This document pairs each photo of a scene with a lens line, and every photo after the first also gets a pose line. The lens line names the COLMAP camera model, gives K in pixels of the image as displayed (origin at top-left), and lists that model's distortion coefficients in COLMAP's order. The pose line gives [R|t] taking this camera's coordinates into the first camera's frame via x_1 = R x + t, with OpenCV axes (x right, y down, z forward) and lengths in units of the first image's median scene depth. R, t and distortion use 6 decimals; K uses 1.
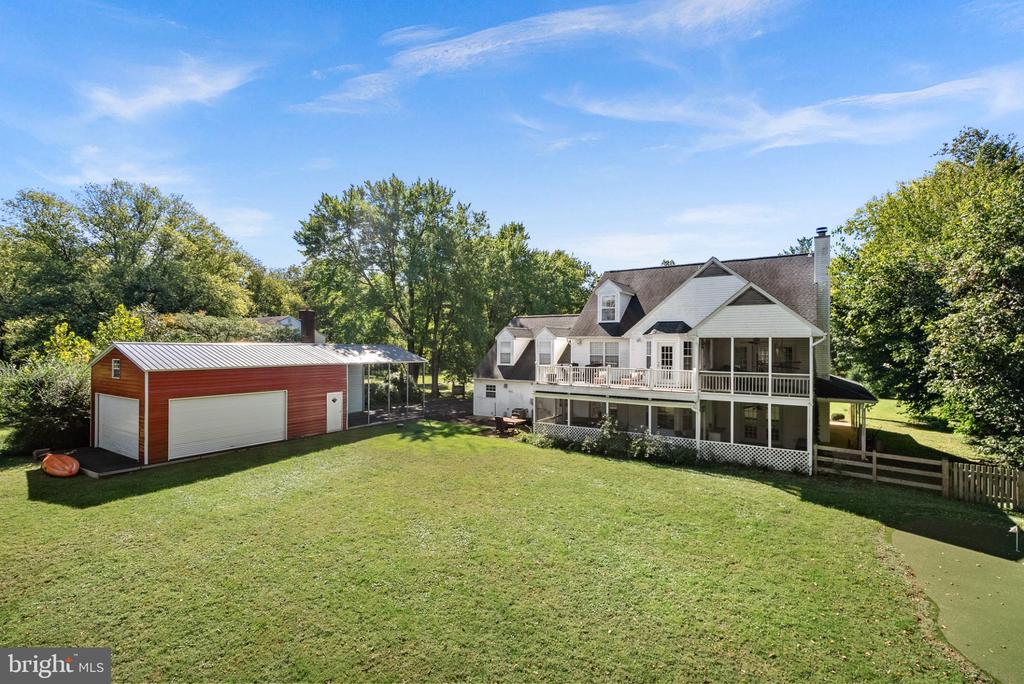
lens RADIAL K [[464.1, 0, 519.7], [0, 464.1, 342.4], [0, 0, 1]] dist [-0.005056, 0.000436]
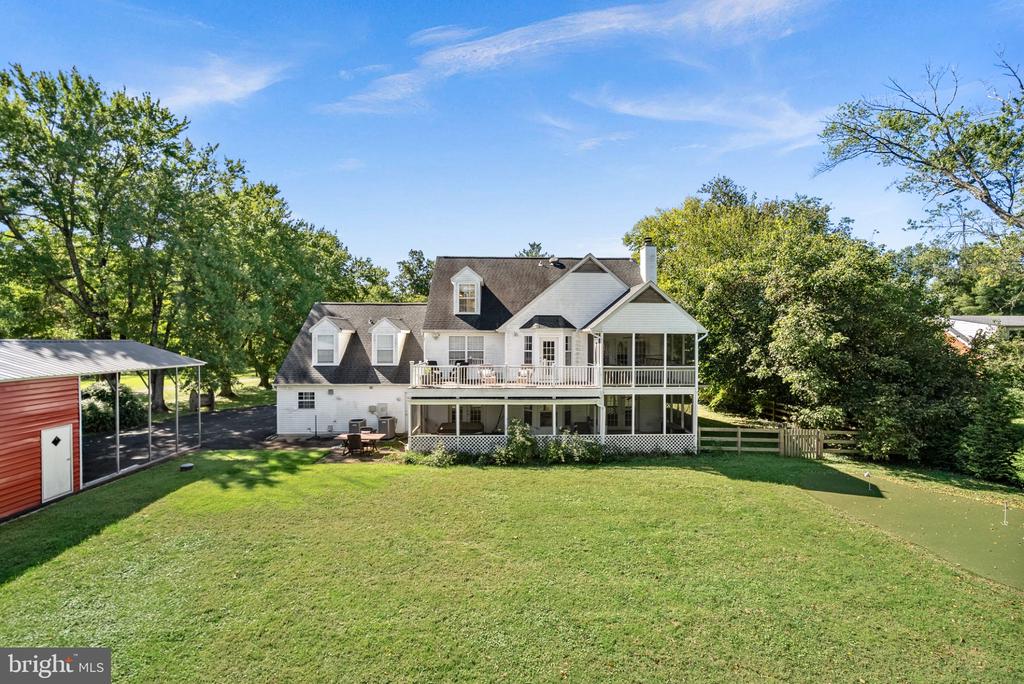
lens RADIAL K [[464.1, 0, 519.7], [0, 464.1, 342.4], [0, 0, 1]] dist [-0.005056, 0.000436]
pose [[0.811421, -0.008088, 0.584406, -0.339160], [-0.004306, 0.999794, 0.019816, -0.009136], [-0.584446, -0.018596, 0.811220, 0.283375]]
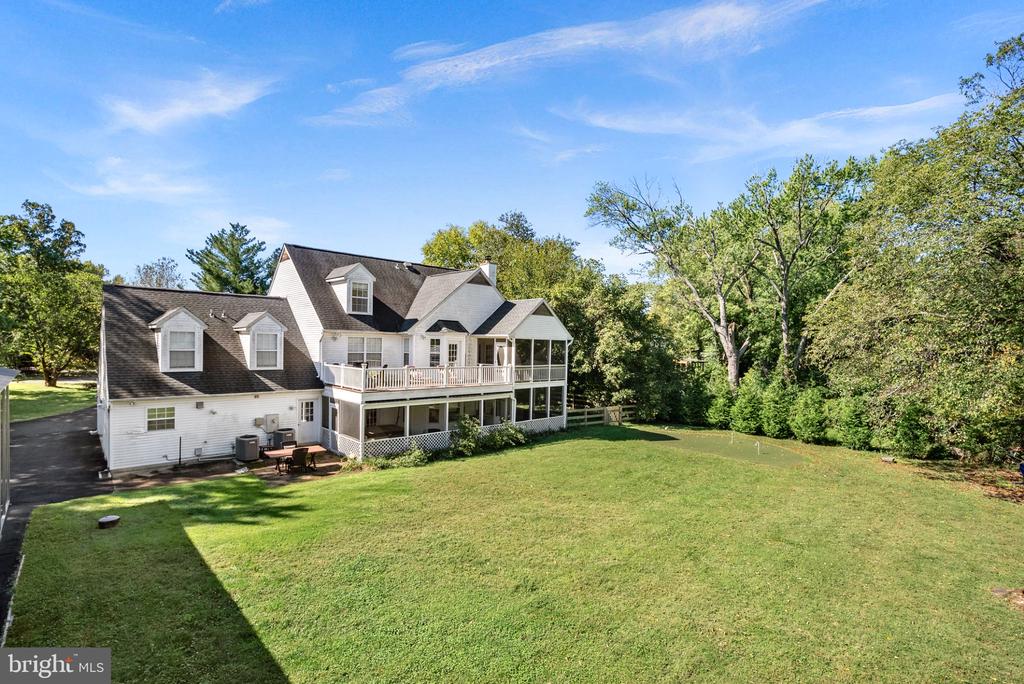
lens RADIAL K [[473.1, 0, 518.4], [0, 473.1, 346.6], [0, 0, 1]] dist [-0.002065, 0.000207]
pose [[0.230383, -0.006519, 0.973078, -0.798389], [-0.031657, 0.999398, 0.014191, -0.006489], [-0.972585, -0.034074, 0.230038, 0.688261]]
